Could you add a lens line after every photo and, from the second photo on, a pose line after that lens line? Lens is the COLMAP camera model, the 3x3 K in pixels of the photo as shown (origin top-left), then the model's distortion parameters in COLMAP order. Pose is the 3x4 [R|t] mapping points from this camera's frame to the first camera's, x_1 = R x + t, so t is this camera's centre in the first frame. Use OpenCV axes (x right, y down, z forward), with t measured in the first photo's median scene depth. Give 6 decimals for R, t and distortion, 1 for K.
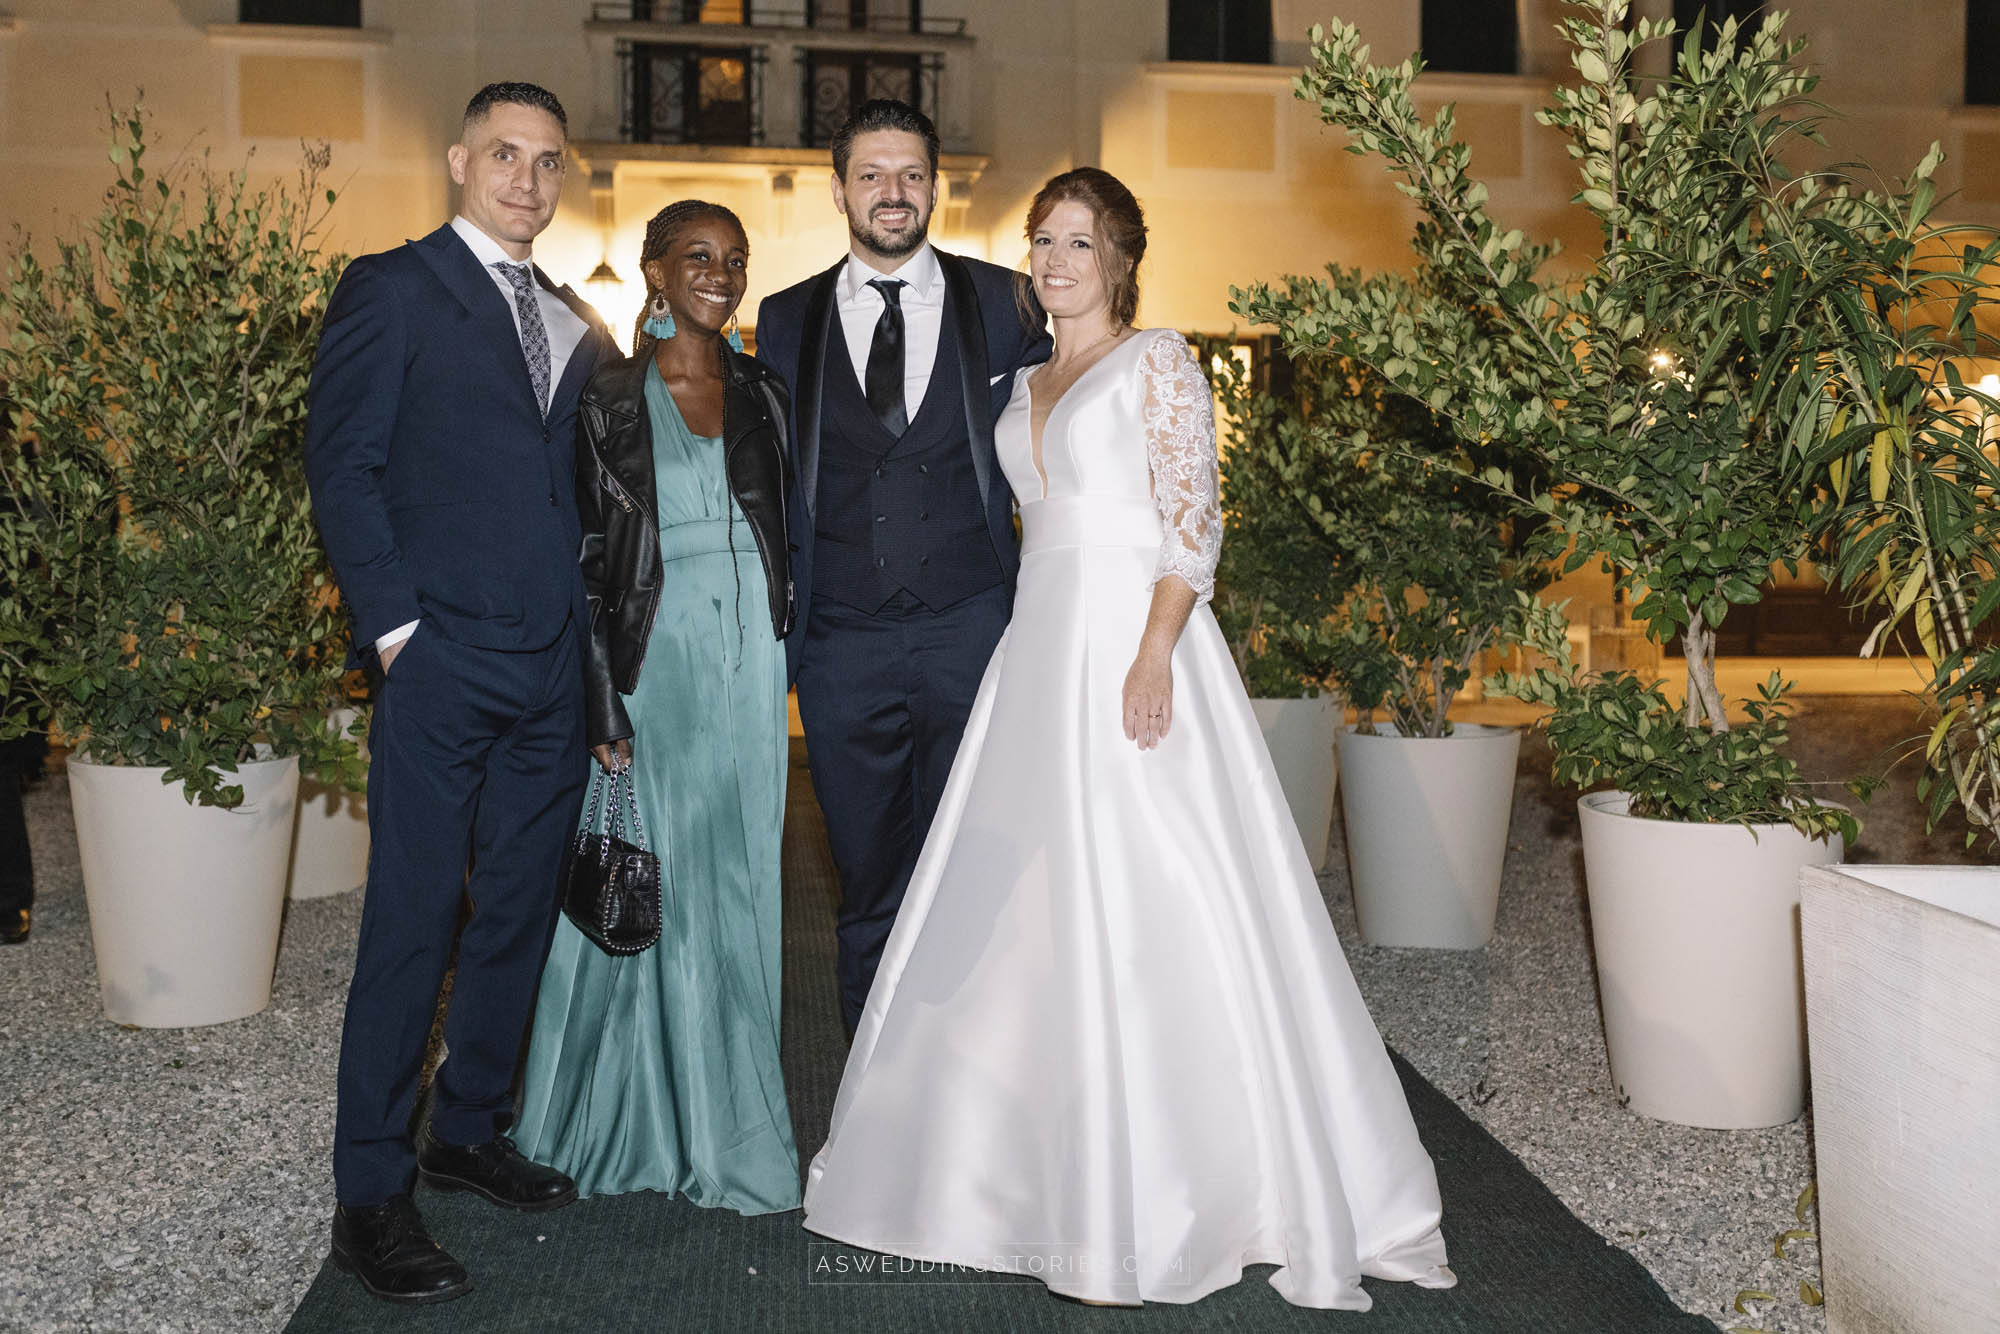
lens RADIAL K [[1970.0, 0, 1001.8], [0, 1970.0, 587.3], [0, 0, 1]] dist [-0.004532, 0.005828]
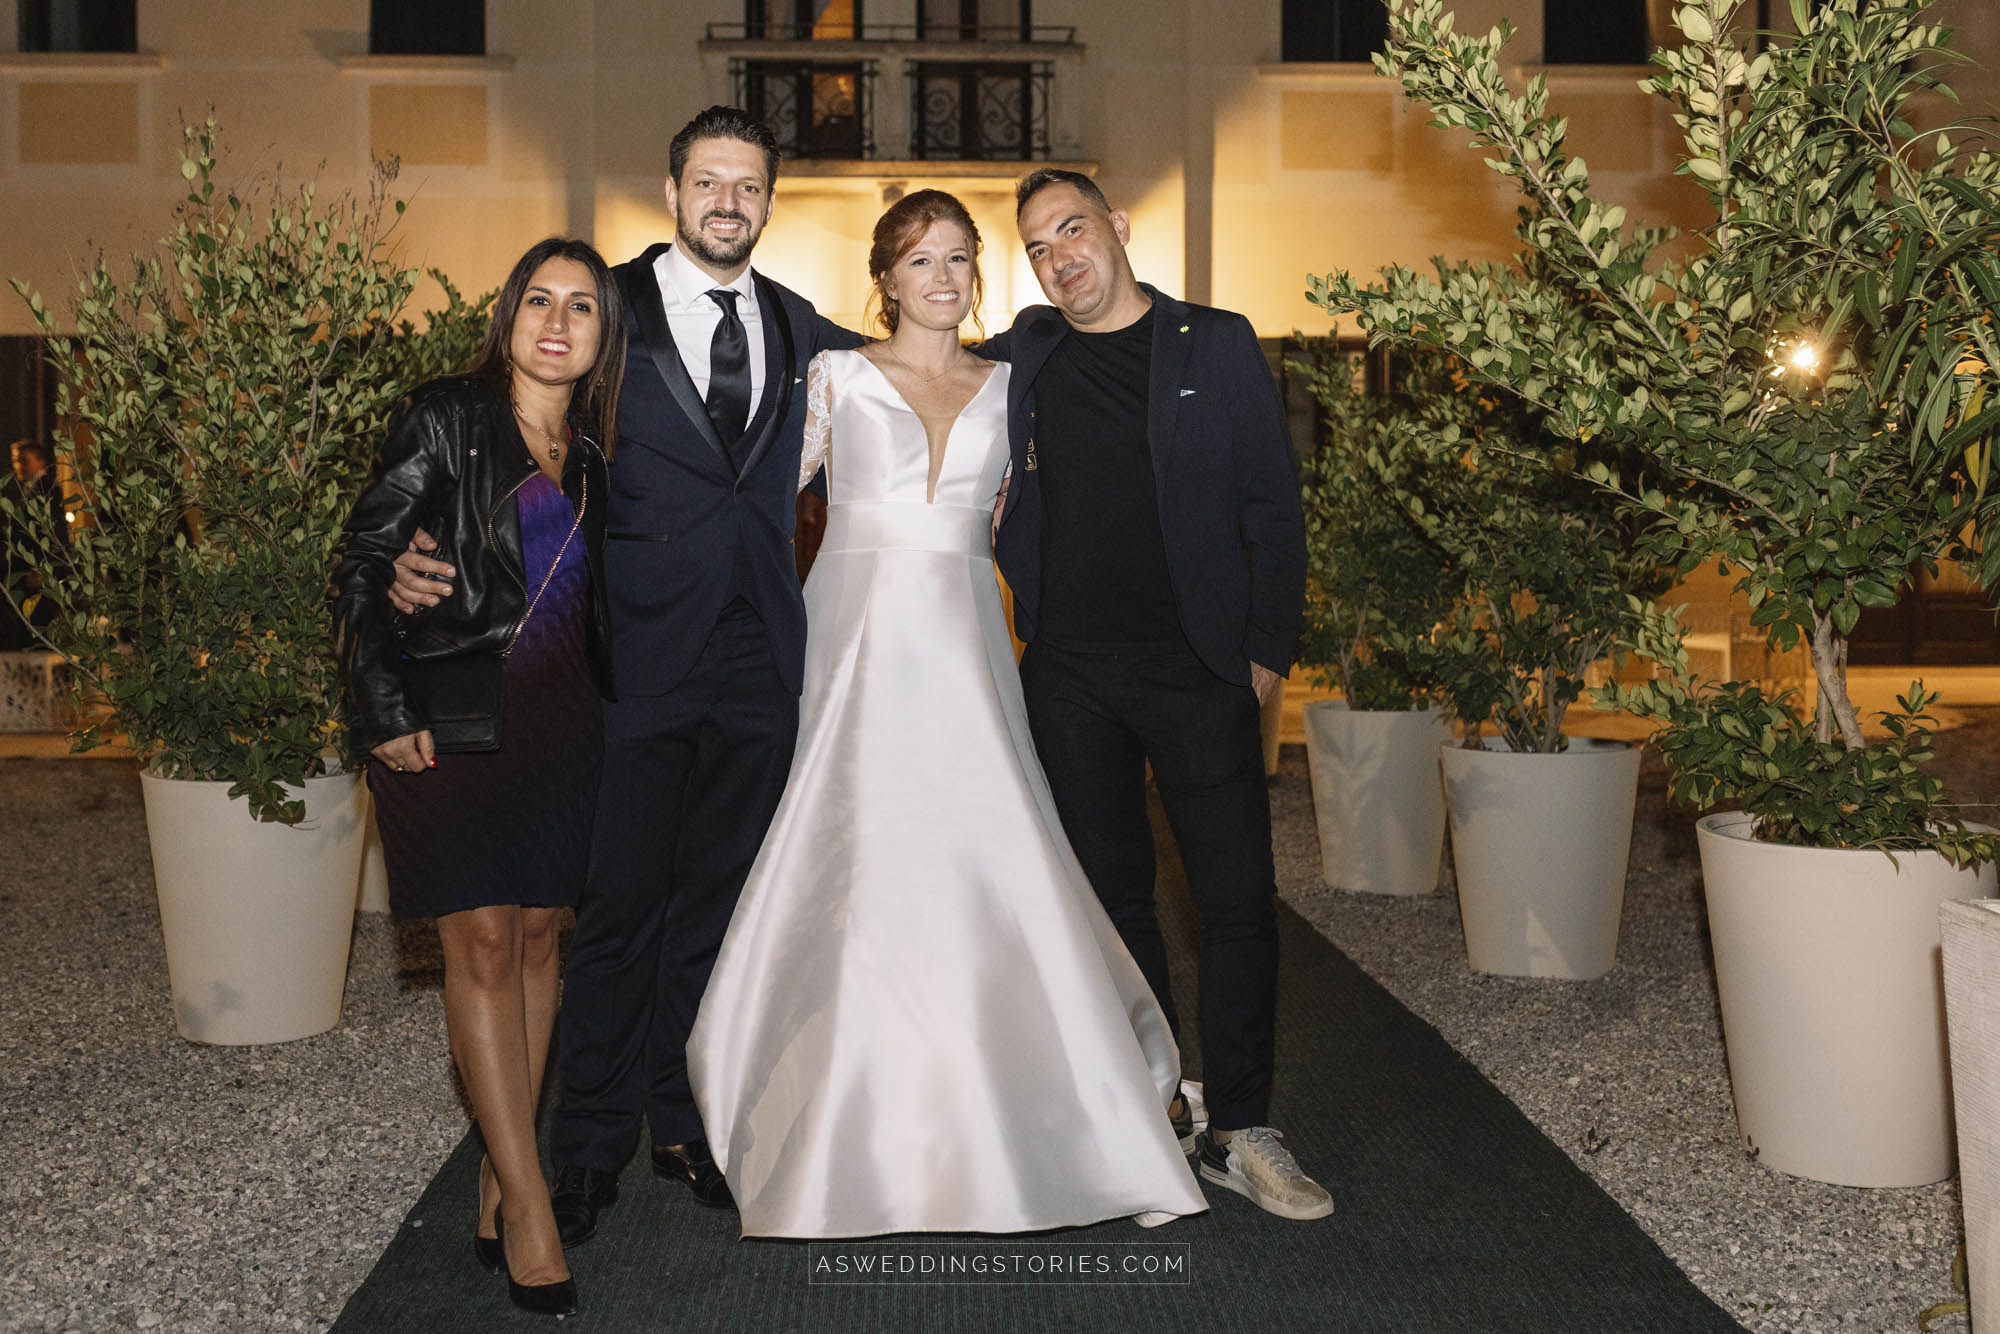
lens RADIAL K [[1947.6, 0, 952.9], [0, 1947.6, 556.1], [0, 0, 1]] dist [-0.002879, 0.003571]
pose [[0.995390, -0.008354, -0.095550, 0.032731], [0.006271, 0.999737, -0.022082, 0.001497], [0.095710, 0.021381, 0.995180, 0.054967]]
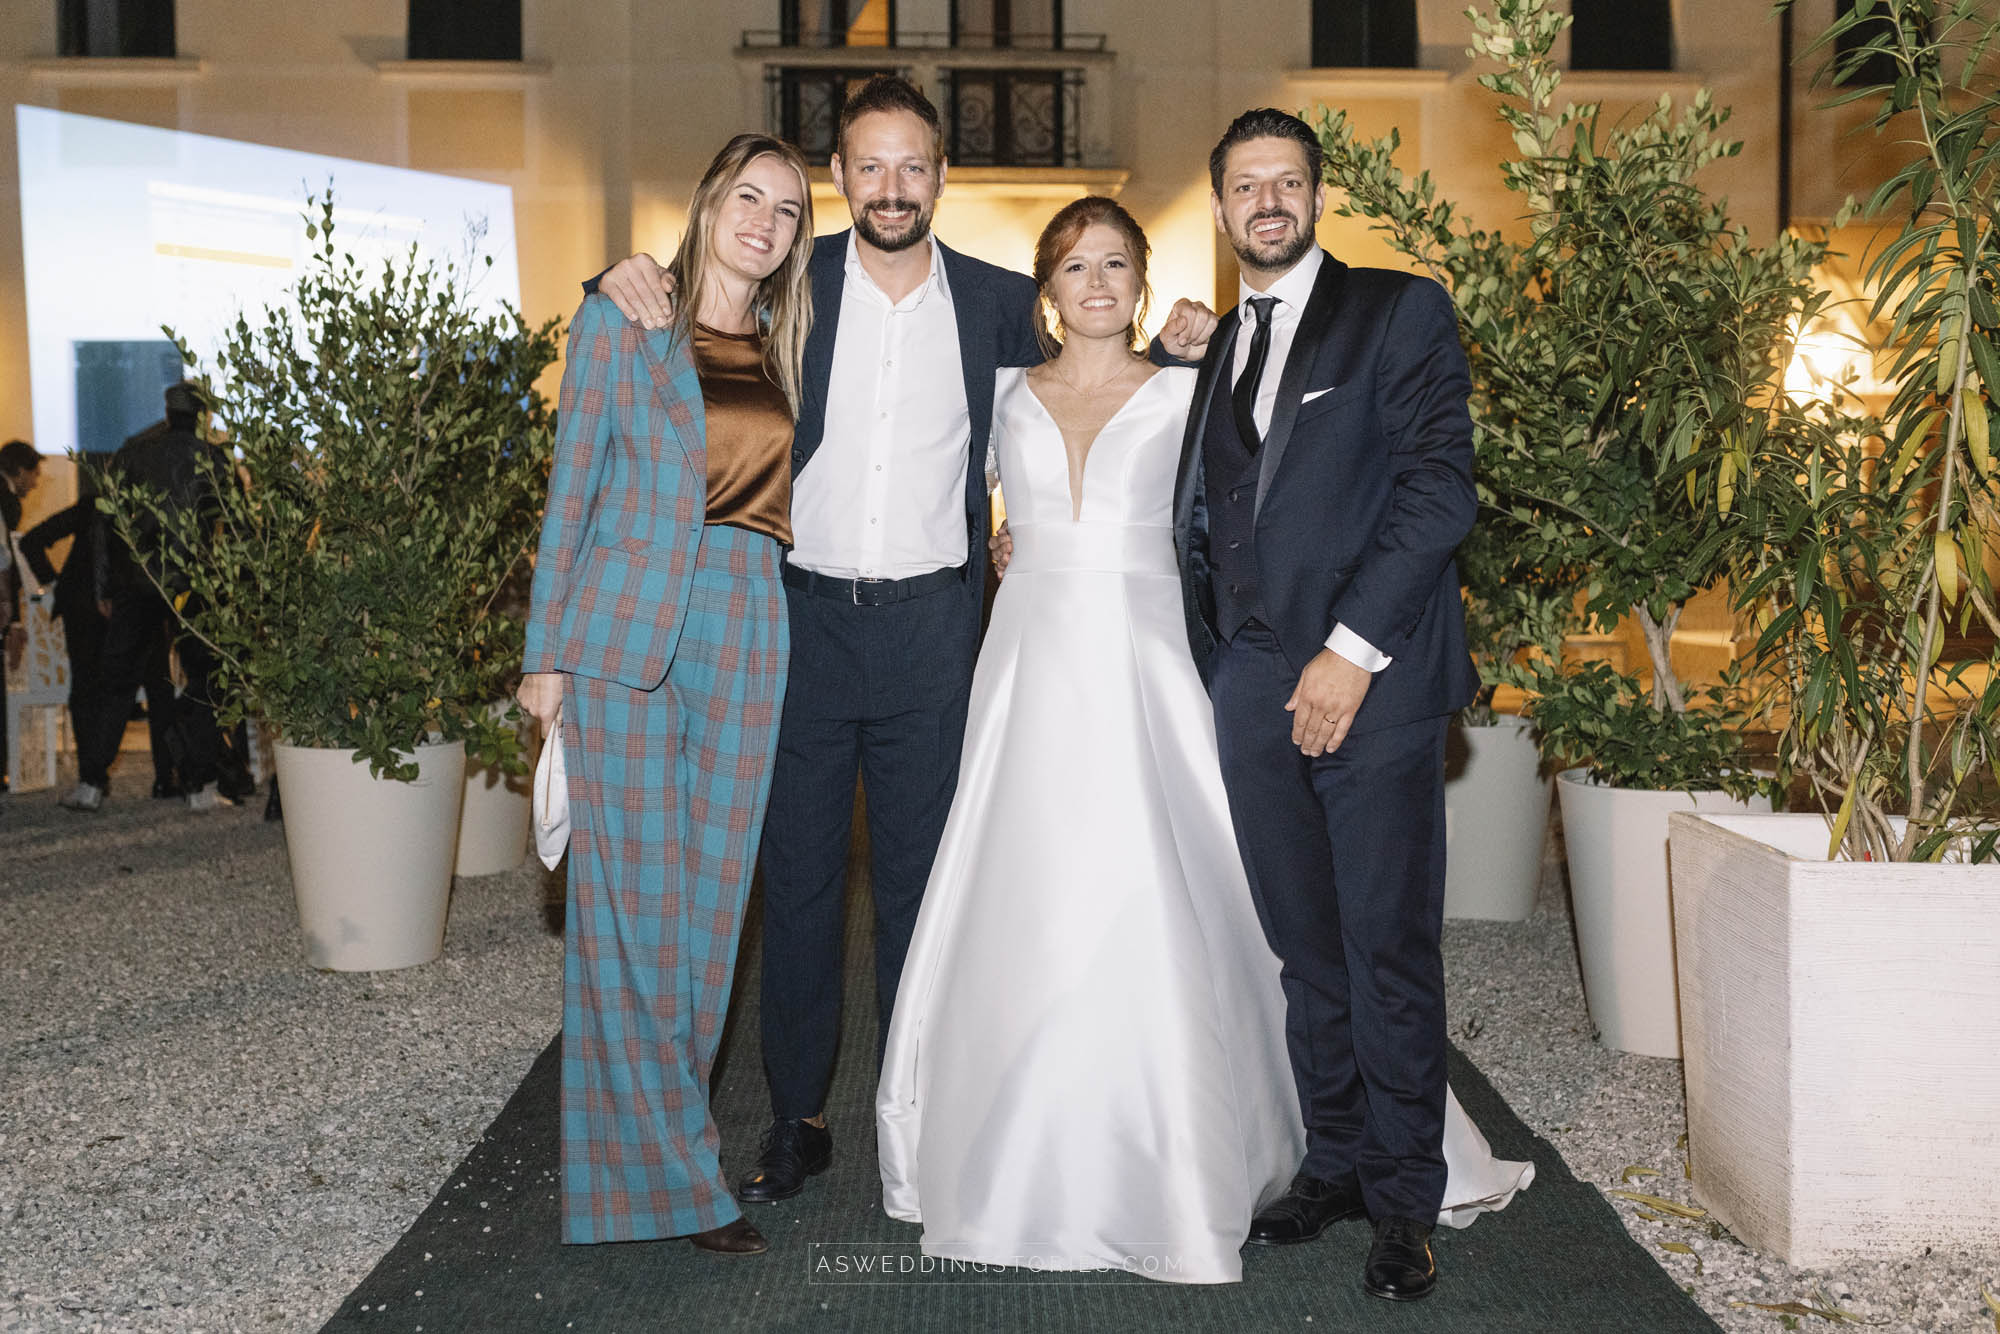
lens RADIAL K [[2122.7, 0, 1026.5], [0, 2122.7, 587.2], [0, 0, 1]] dist [-0.007099, -0.003828]
pose [[0.996278, -0.008126, -0.085820, 0.088261], [0.007564, 0.999948, -0.006869, 0.006212], [0.085871, 0.006195, 0.996287, -0.238087]]
